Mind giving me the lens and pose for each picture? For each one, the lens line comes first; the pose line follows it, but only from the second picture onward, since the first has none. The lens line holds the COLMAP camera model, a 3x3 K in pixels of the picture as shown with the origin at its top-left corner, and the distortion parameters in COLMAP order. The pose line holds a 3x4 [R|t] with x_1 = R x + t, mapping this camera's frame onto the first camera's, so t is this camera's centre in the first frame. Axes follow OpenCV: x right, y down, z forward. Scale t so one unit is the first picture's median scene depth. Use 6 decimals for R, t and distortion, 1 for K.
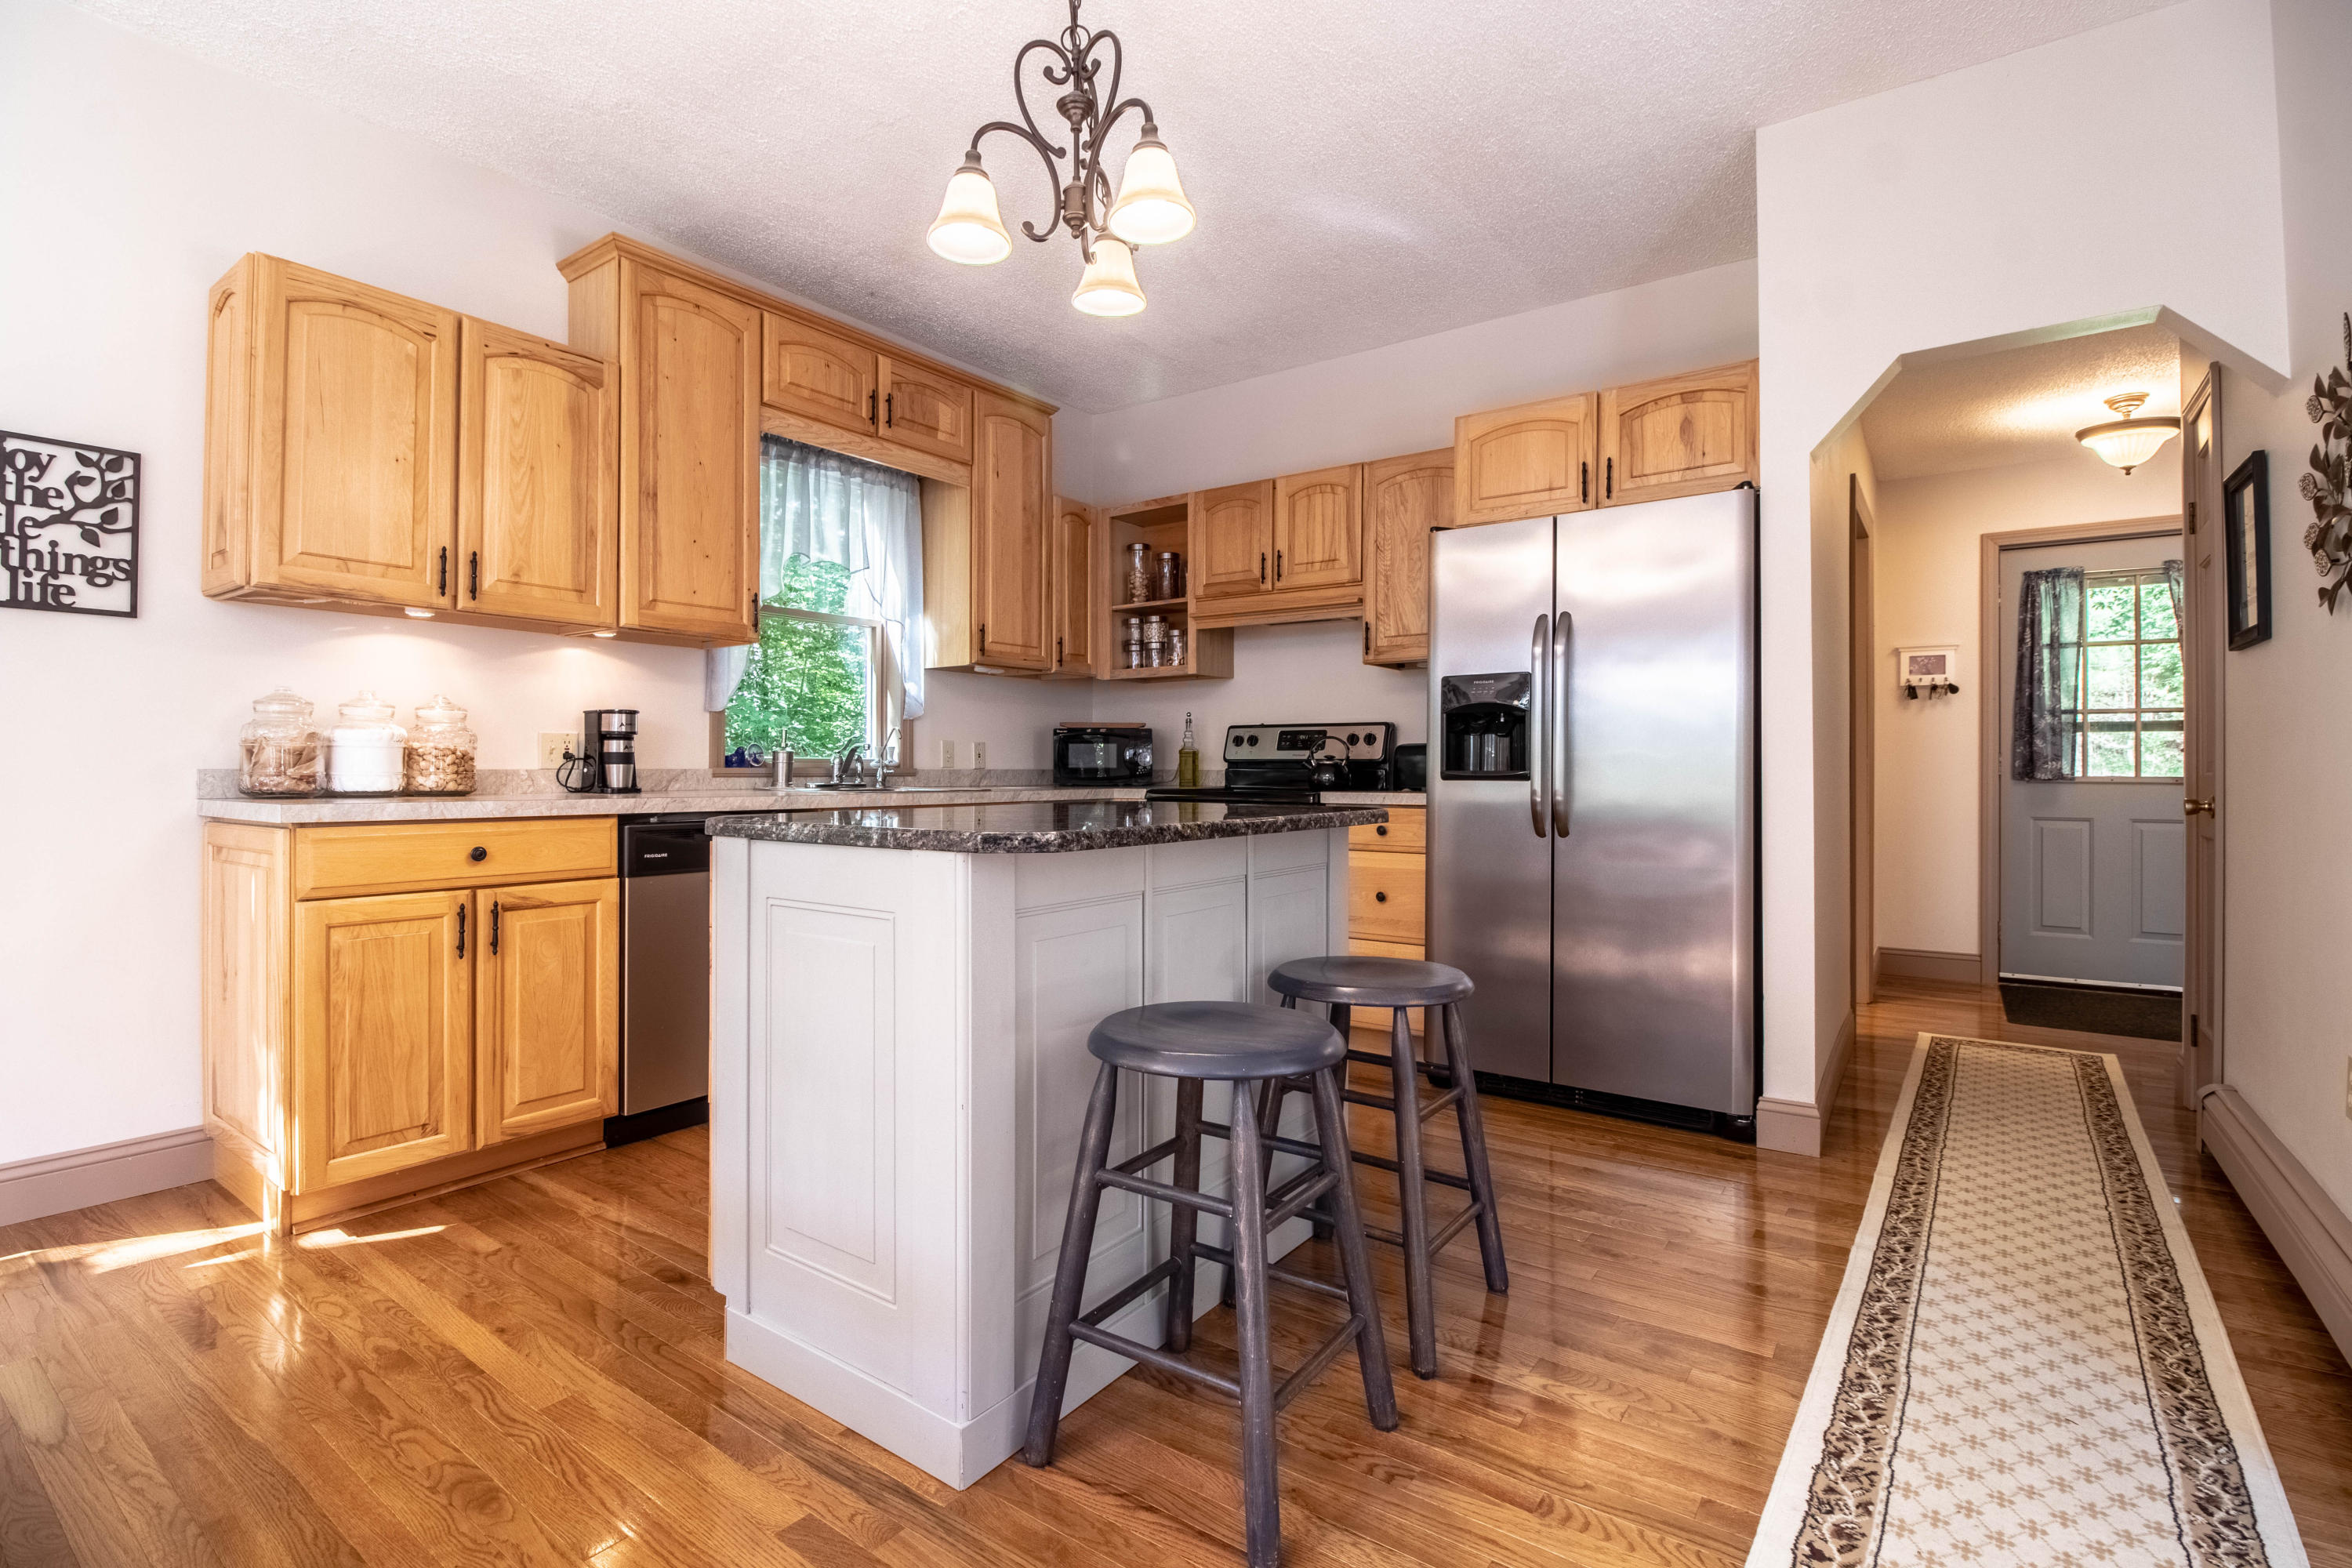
lens RADIAL K [[1134.4, 0, 1172.0], [0, 1134.4, 761.9], [0, 0, 1]] dist [0.001773, -0.000232]
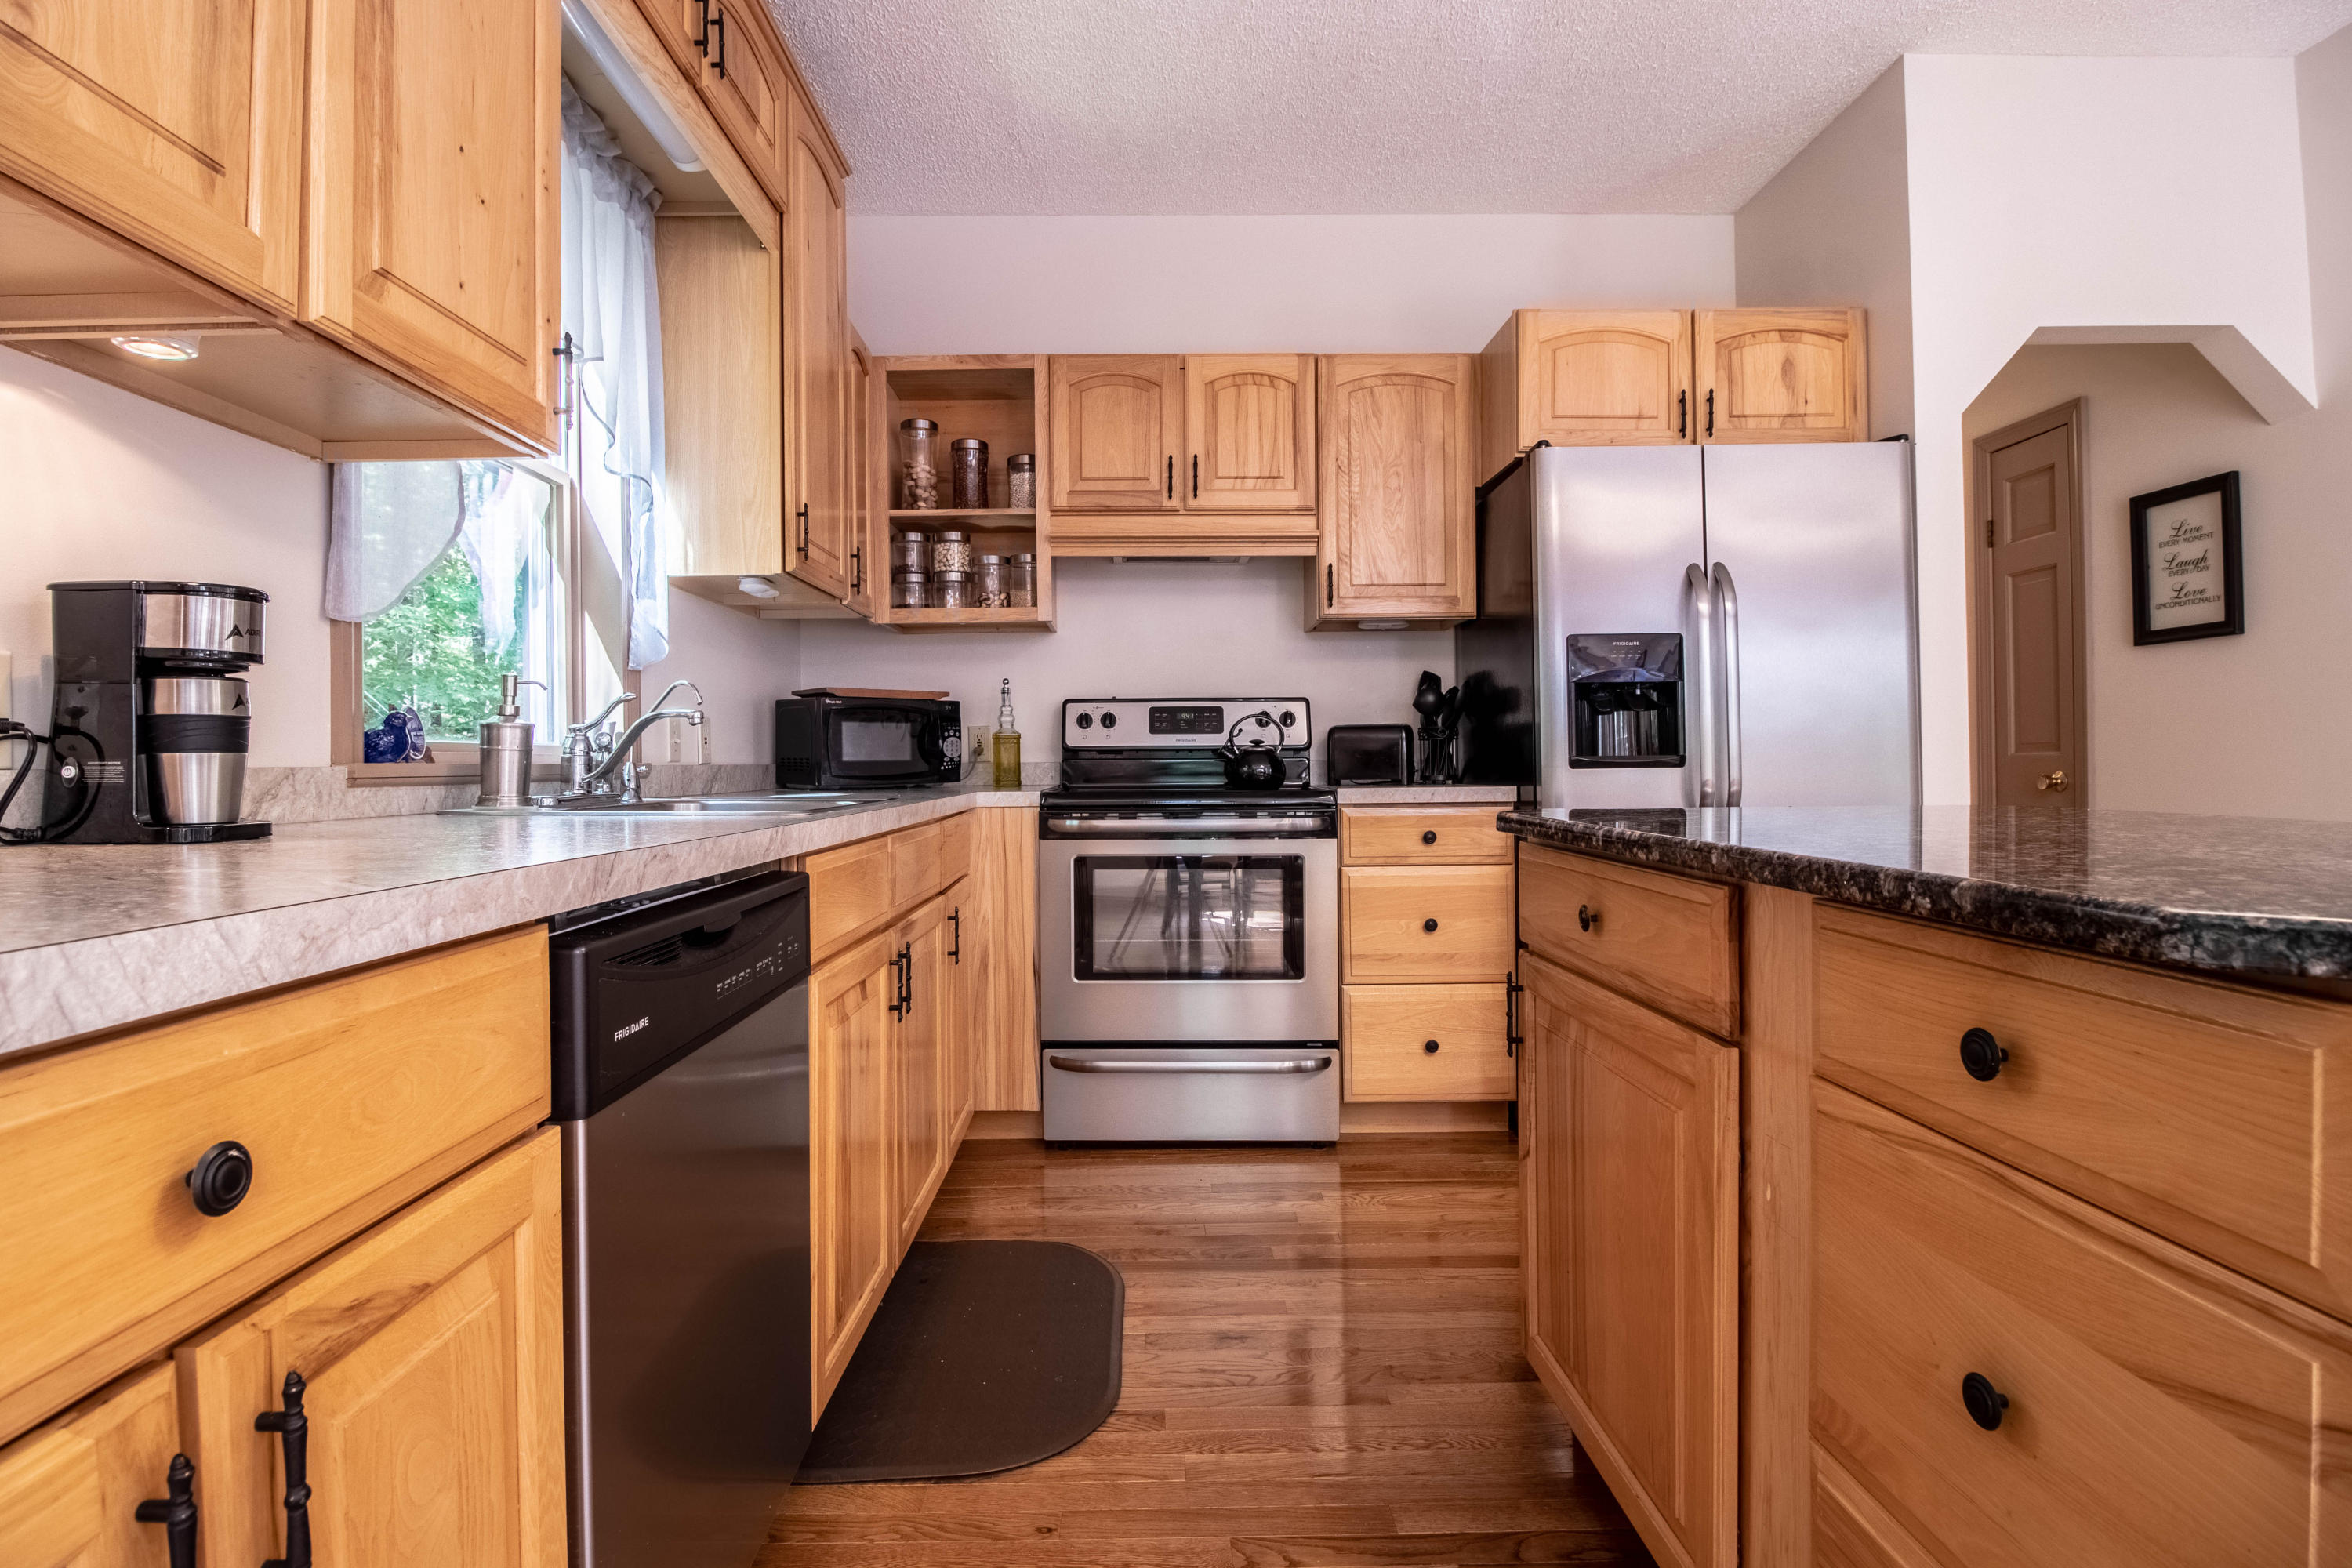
lens RADIAL K [[1134.4, 0, 1172.0], [0, 1134.4, 761.9], [0, 0, 1]] dist [0.001773, -0.000232]
pose [[0.796041, -0.009488, 0.605168, -0.372057], [0.007267, 0.999955, 0.006119, 0.003927], [-0.605199, -0.000473, 0.796074, 0.457036]]
